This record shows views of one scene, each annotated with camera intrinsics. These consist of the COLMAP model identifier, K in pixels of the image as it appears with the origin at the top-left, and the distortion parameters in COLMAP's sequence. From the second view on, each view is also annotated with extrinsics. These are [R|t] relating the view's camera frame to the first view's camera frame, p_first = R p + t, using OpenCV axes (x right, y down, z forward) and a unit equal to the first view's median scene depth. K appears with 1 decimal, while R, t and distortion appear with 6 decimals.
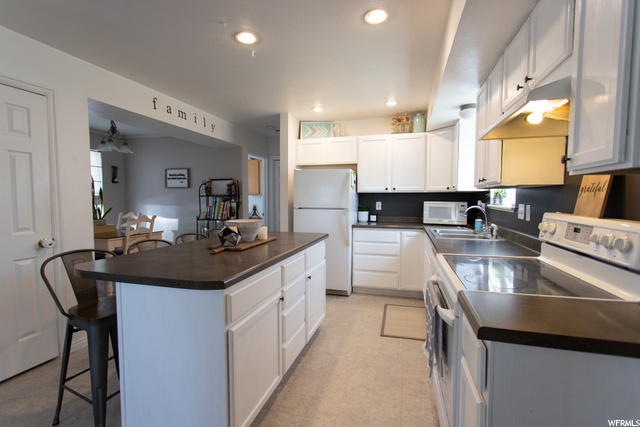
lens RADIAL K [[300.5, 0, 320.0], [0, 300.5, 215.4], [0, 0, 1]] dist [0.000815, 0.000343]
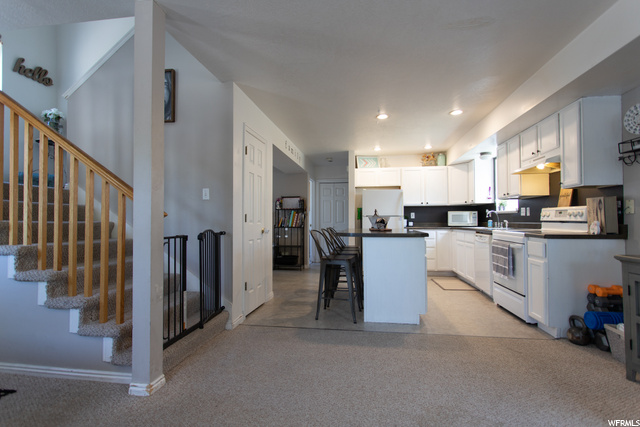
lens RADIAL K [[300.5, 0, 320.0], [0, 300.5, 215.4], [0, 0, 1]] dist [0.000815, 0.000343]
pose [[0.991816, -0.001753, 0.127663, -0.434145], [0.011822, 0.996871, -0.078152, 0.075539], [-0.127127, 0.079022, 0.988734, -0.361483]]
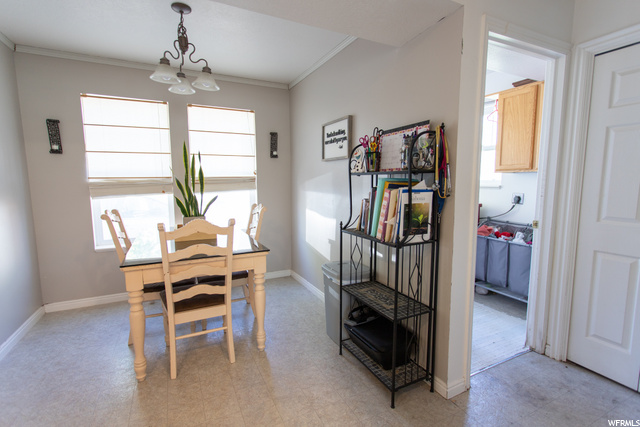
lens RADIAL K [[300.5, 0, 320.0], [0, 300.5, 215.4], [0, 0, 1]] dist [0.000815, 0.000343]
pose [[0.673119, 0.081222, -0.735061, -0.138771], [-0.037936, 0.996434, 0.075365, -0.042880], [0.738561, -0.022844, 0.673800, 0.795498]]
